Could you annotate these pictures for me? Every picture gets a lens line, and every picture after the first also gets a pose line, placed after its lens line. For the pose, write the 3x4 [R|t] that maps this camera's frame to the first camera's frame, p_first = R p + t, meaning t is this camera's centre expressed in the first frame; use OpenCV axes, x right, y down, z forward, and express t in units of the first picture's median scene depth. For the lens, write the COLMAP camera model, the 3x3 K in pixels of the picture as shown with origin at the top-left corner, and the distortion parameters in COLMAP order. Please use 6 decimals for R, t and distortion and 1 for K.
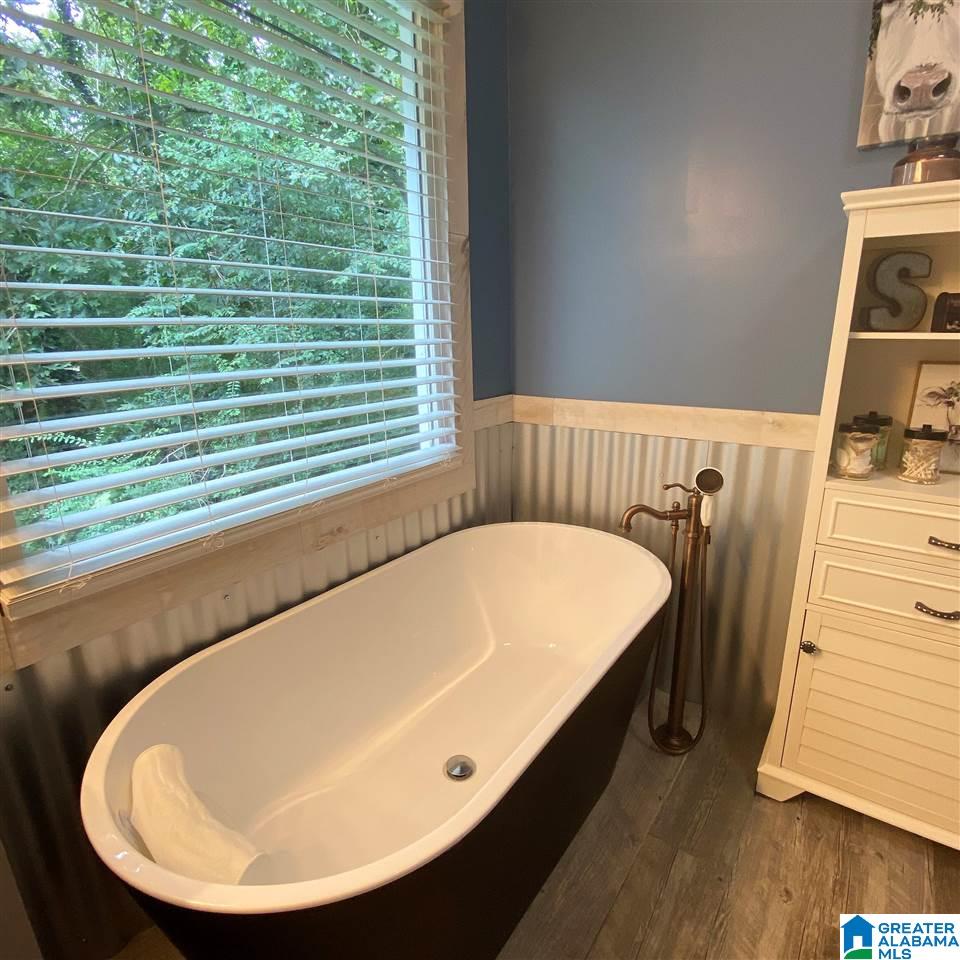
lens RADIAL K [[561.0, 0, 480.0], [0, 561.0, 480.0], [0, 0, 1]] dist [0.001691, -0.012250]
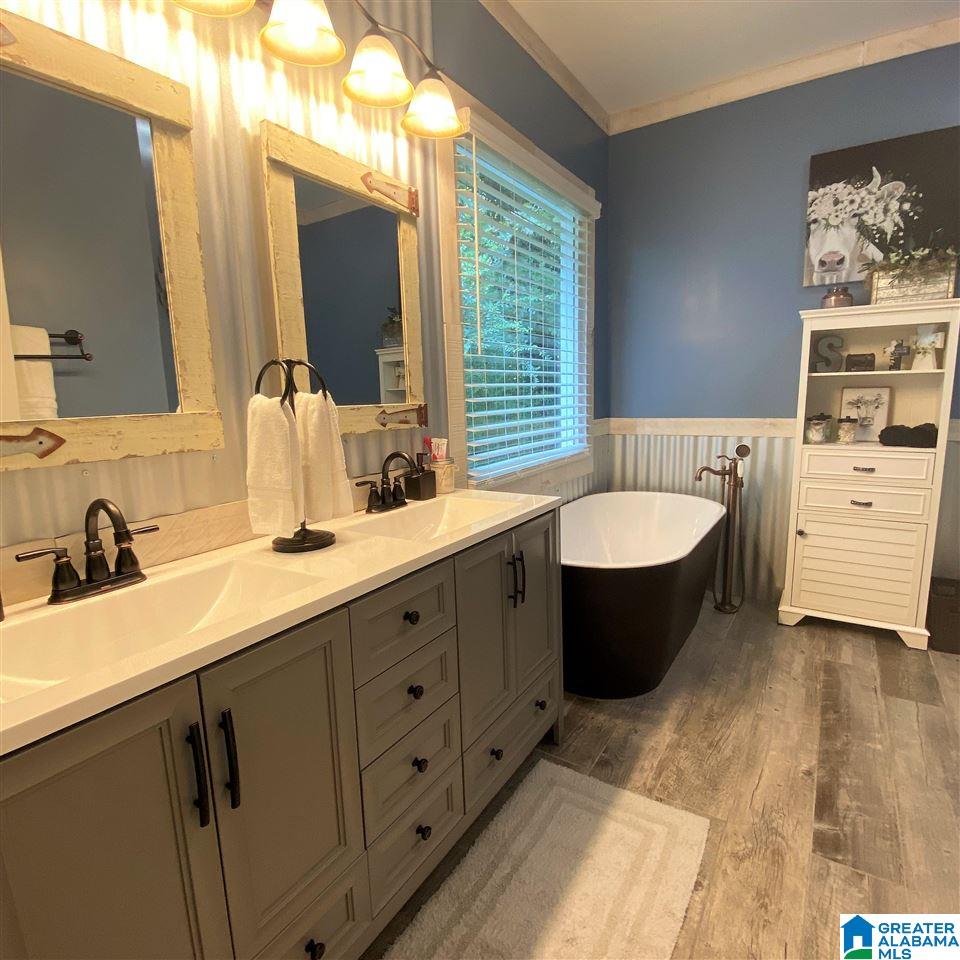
lens RADIAL K [[542.4, 0, 480.0], [0, 542.4, 480.0], [0, 0, 1]] dist [-0.000440, -0.016526]
pose [[0.998939, -0.018519, 0.042163, -0.589539], [0.022896, 0.994124, -0.105800, 0.286368], [-0.039956, 0.106654, 0.993493, -0.824048]]
